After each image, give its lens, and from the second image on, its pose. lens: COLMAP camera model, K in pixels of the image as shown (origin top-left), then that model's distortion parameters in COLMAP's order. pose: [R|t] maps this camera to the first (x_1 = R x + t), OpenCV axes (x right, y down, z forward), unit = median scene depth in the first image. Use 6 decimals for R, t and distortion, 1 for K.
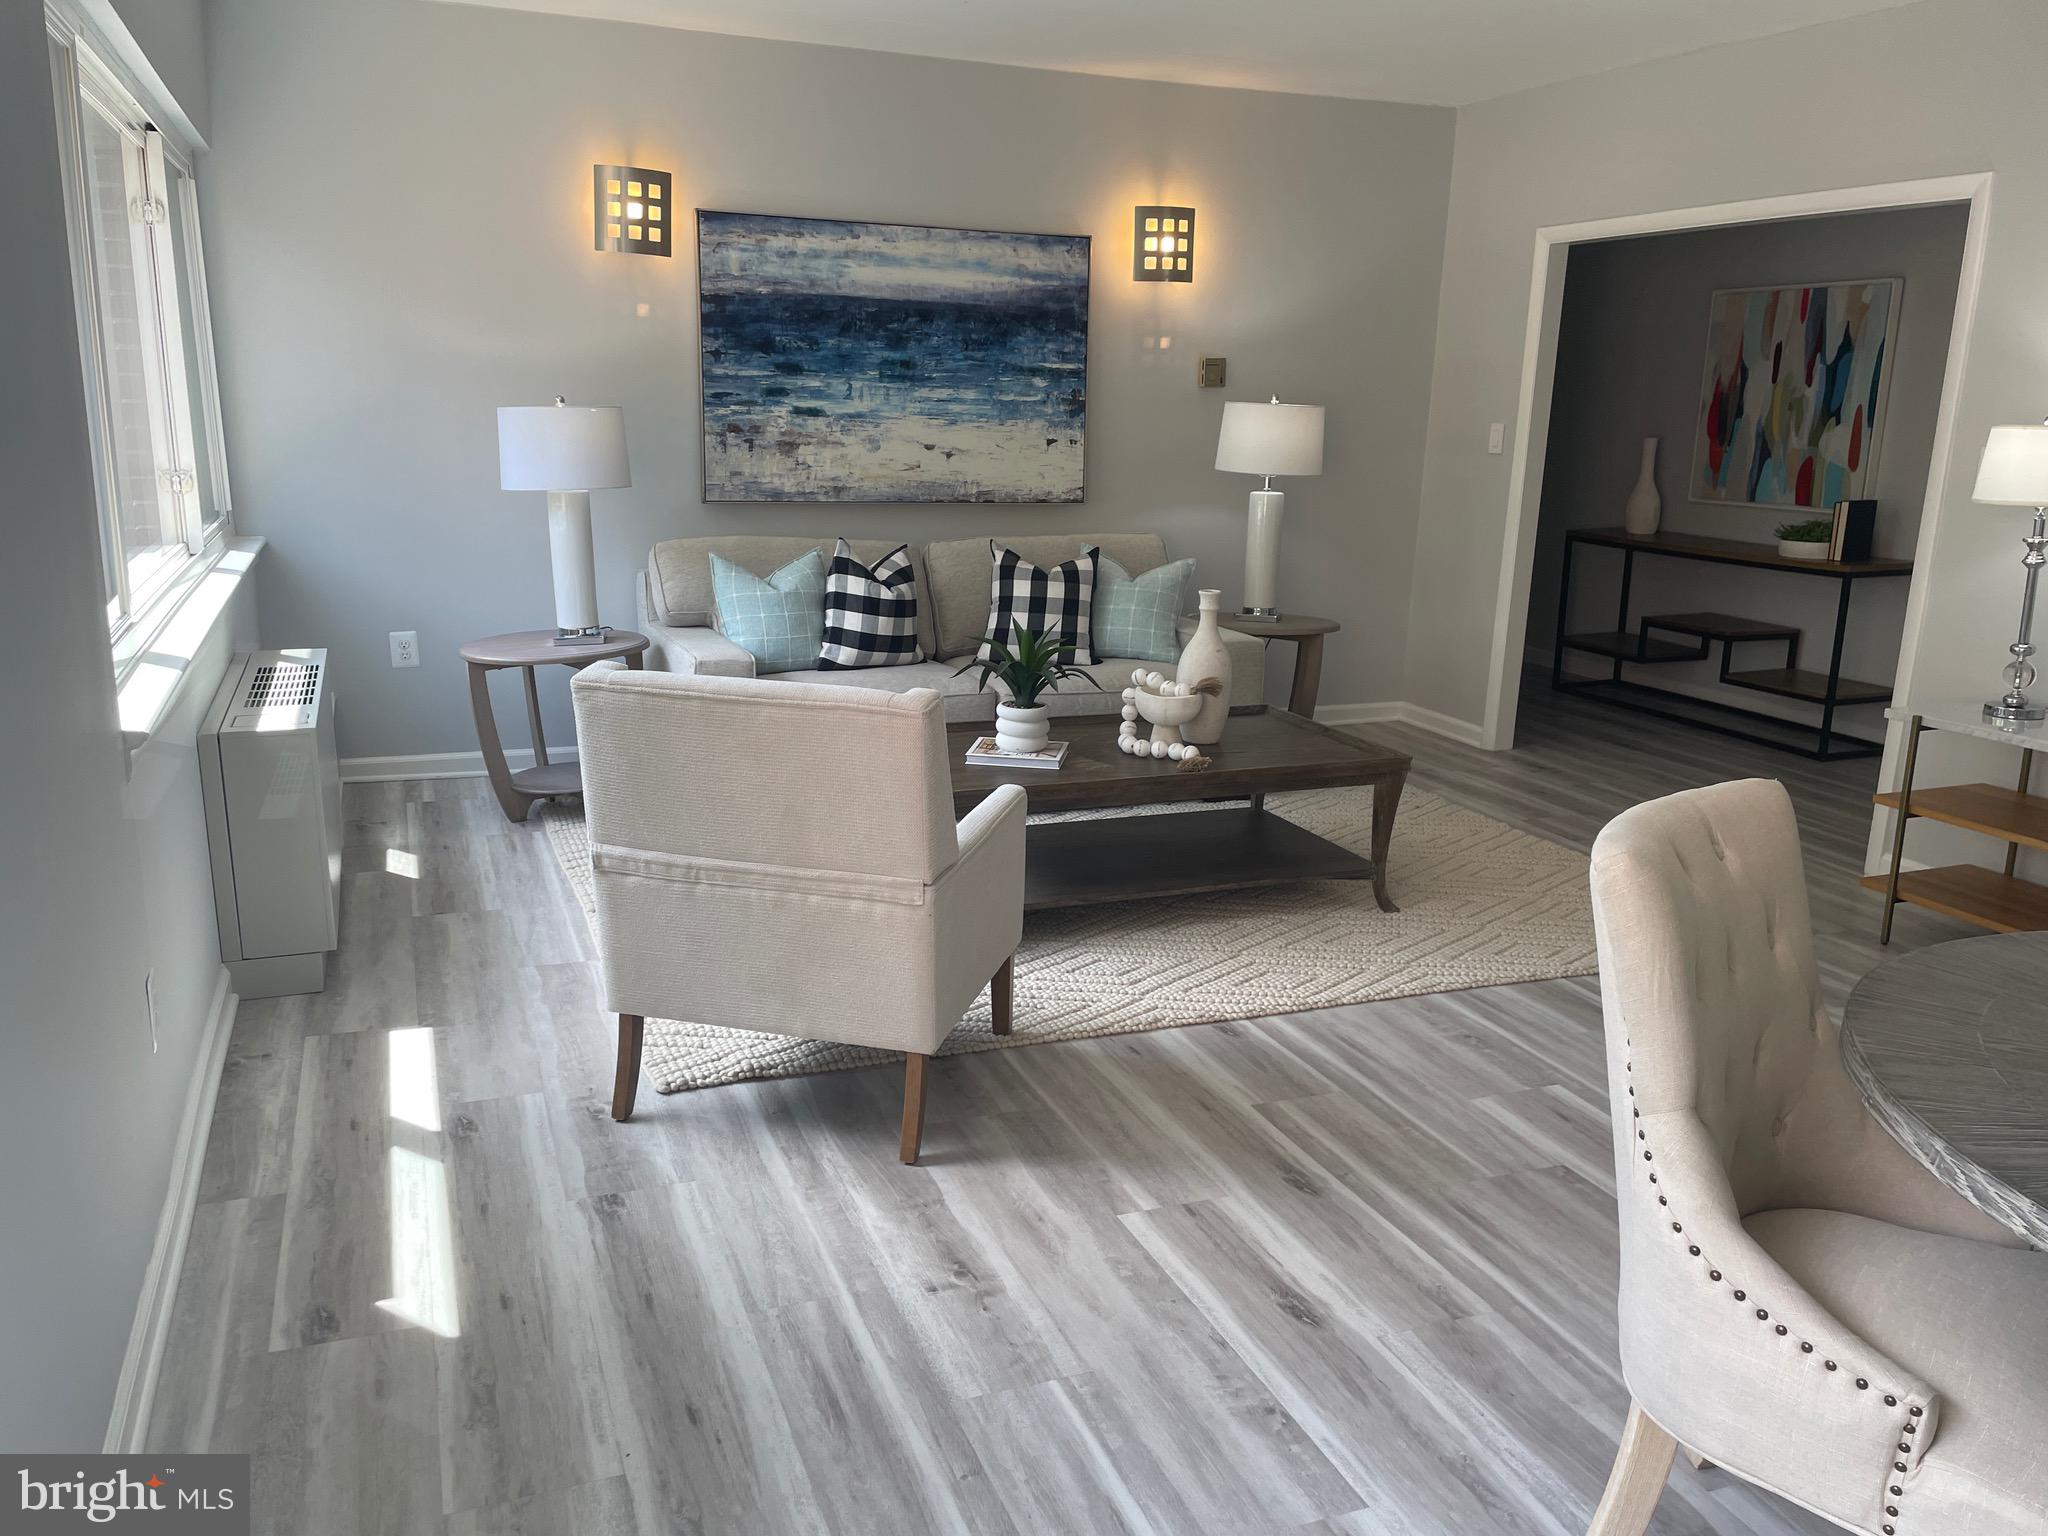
lens RADIAL K [[1542.3, 0, 1001.7], [0, 1542.3, 773.1], [0, 0, 1]] dist [0.096997, -0.126918]
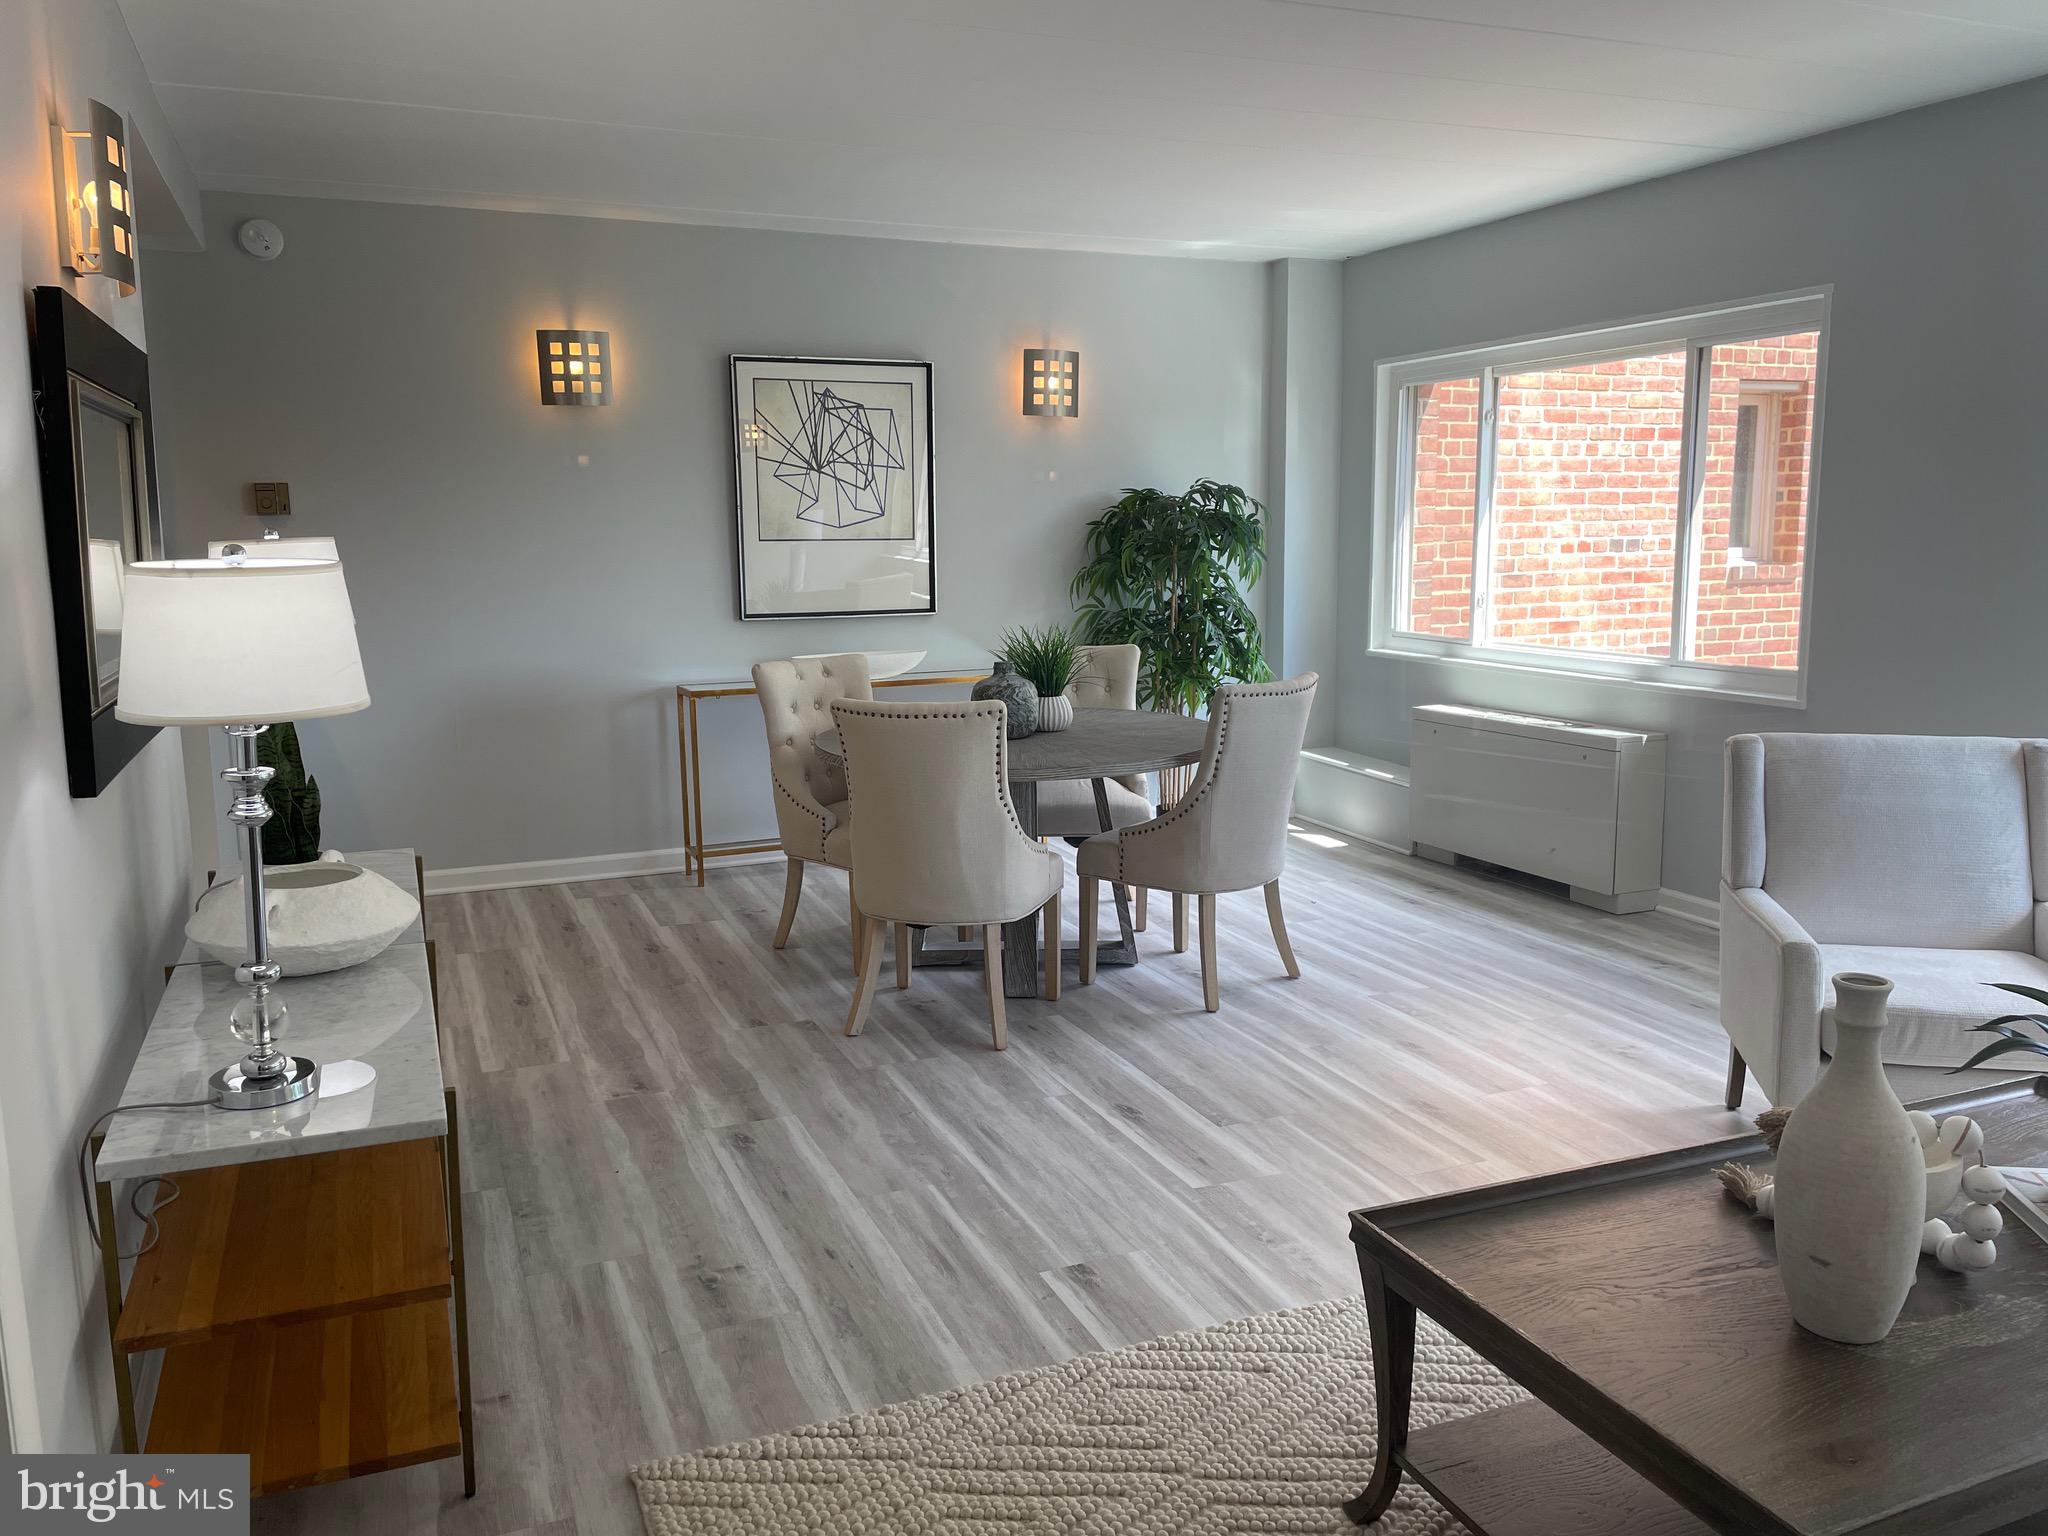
lens RADIAL K [[1542.3, 0, 1020.0], [0, 1542.3, 756.8], [0, 0, 1]] dist [0.096997, -0.126918]
pose [[-0.999534, -0.009588, -0.028971, 0.293855], [-0.020014, 0.922622, 0.385186, -0.260325], [0.023036, 0.385586, -0.922384, 1.067626]]
